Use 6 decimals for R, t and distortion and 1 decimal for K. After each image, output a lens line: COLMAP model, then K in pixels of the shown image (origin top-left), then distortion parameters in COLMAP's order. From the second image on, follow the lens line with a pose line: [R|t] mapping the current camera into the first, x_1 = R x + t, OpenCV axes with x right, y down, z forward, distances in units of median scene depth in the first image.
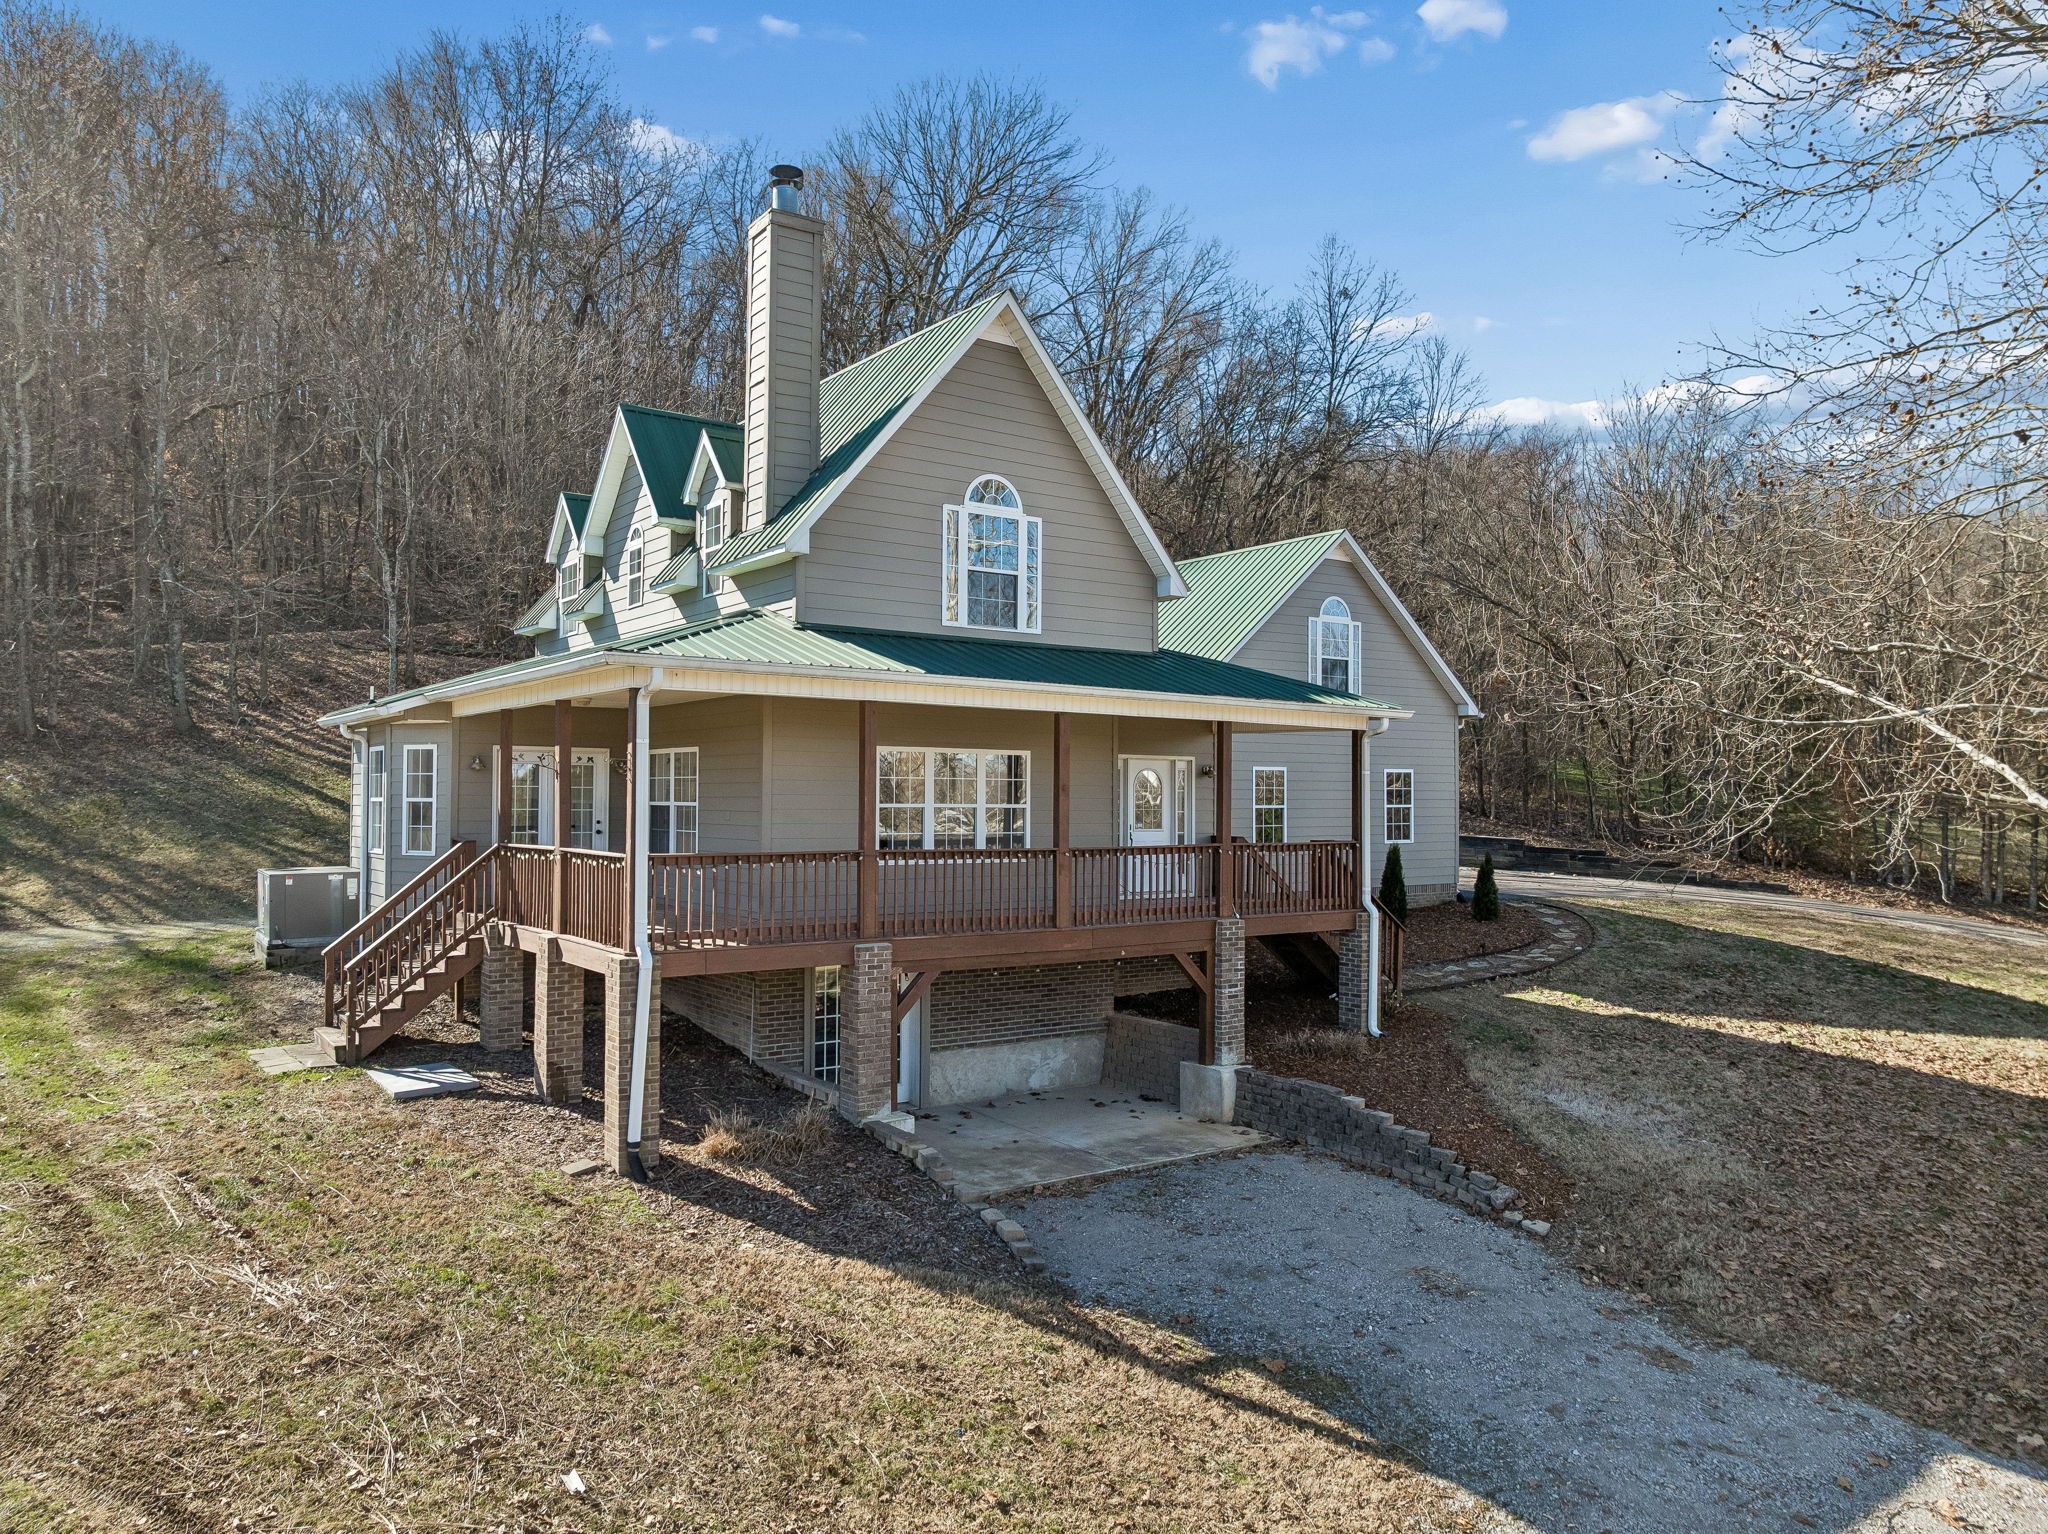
lens RADIAL K [[826.5, 0, 1024.0], [0, 826.5, 767.0], [0, 0, 1]] dist [-0.013732, -0.000127]
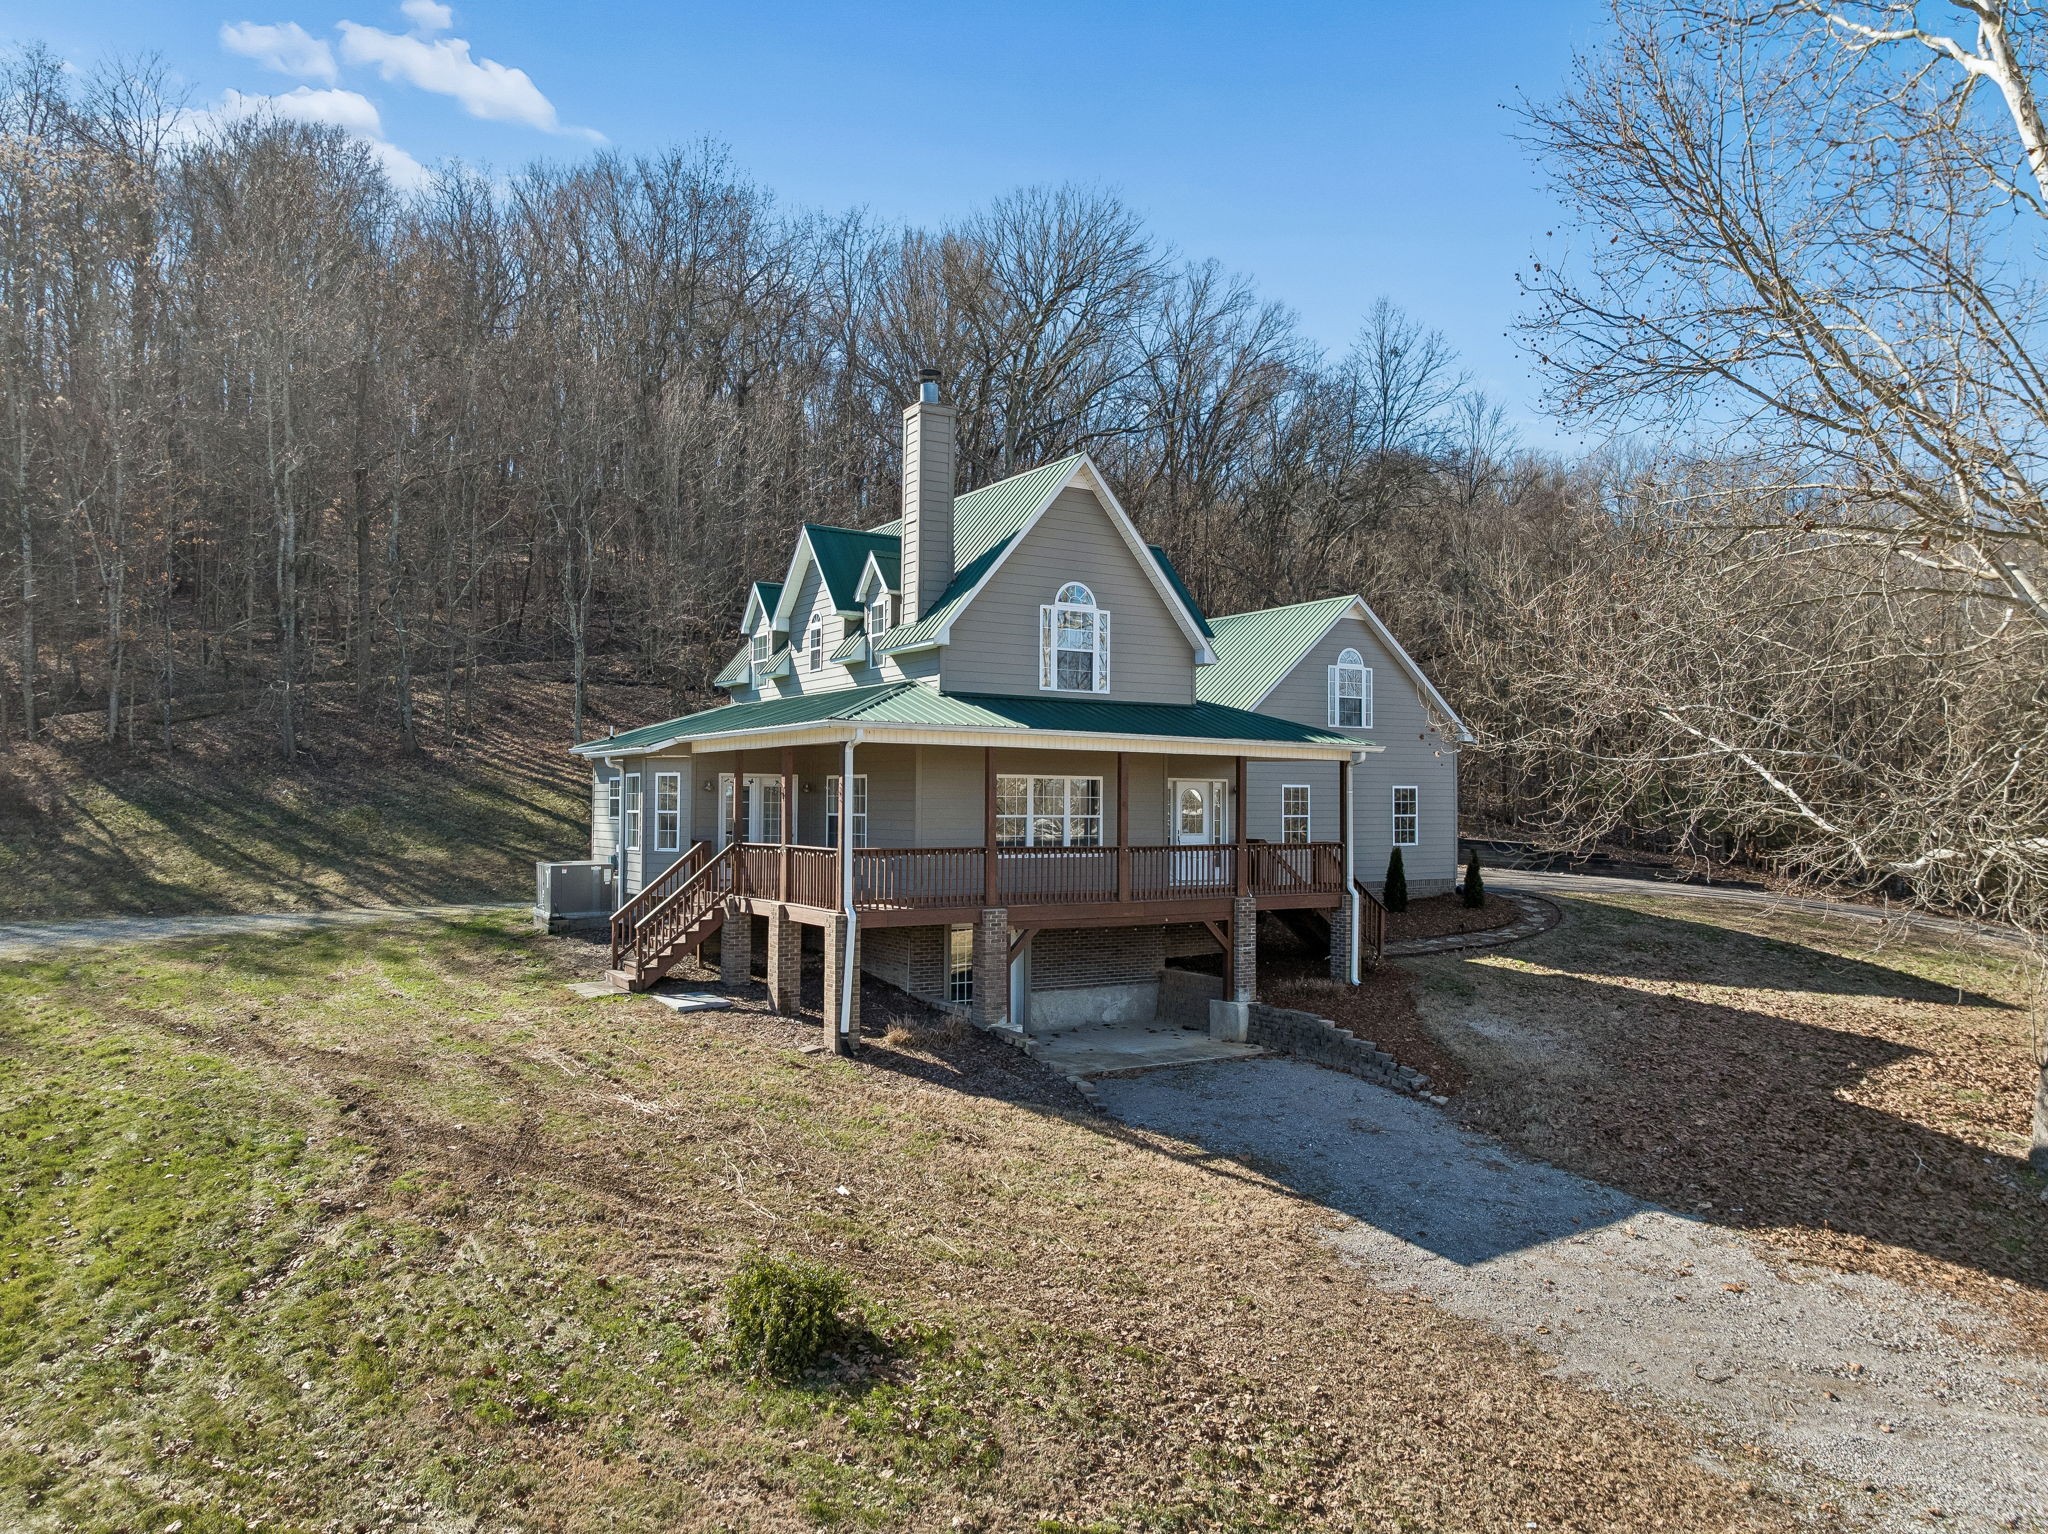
lens RADIAL K [[825.2, 0, 1083.5], [0, 825.2, 765.9], [0, 0, 1]] dist [-0.011199, -0.000035]
pose [[0.999405, -0.001805, -0.034440, 0.024531], [0.001476, 0.999953, -0.009582, -0.025475], [0.034455, 0.009526, 0.999361, -0.404558]]
